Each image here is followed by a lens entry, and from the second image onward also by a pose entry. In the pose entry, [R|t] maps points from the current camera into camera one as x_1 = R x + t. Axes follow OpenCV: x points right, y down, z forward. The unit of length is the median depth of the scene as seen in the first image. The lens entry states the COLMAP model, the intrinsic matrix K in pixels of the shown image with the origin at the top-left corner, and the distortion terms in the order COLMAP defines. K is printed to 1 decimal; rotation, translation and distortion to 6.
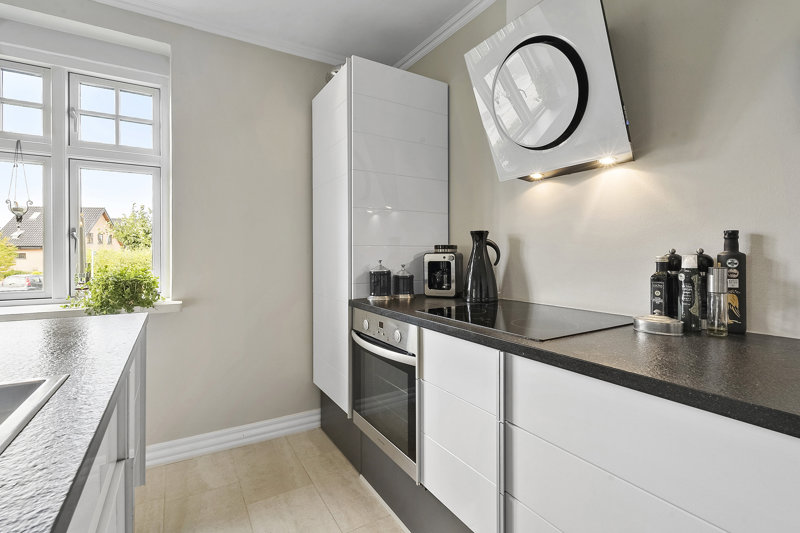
lens RADIAL K [[382.9, 0, 399.0], [0, 382.9, 258.0], [0, 0, 1]] dist [-0.000363, -0.000283]
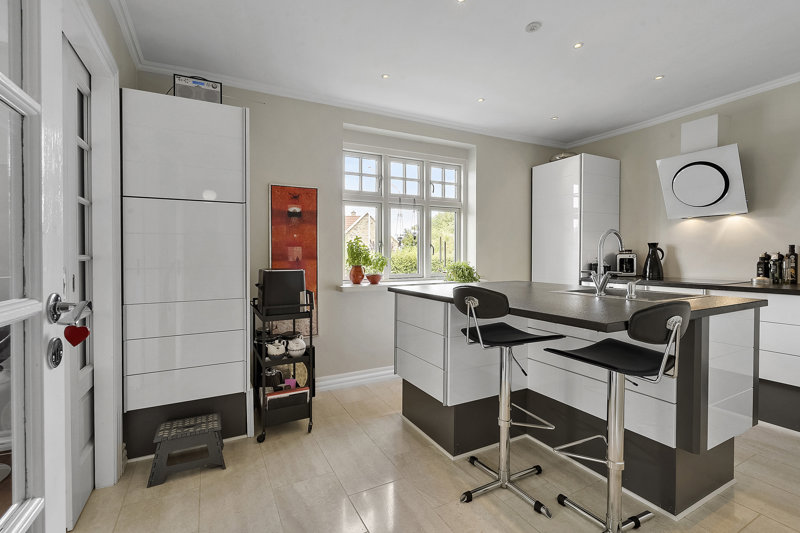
lens RADIAL K [[369.8, 0, 403.0], [0, 369.8, 268.0], [0, 0, 1]] dist [-0.000791, 0.000198]
pose [[0.998454, -0.001247, -0.055563, -1.459873], [0.002544, 0.999726, 0.023268, 0.018948], [0.055518, -0.023373, 0.998184, -1.483307]]
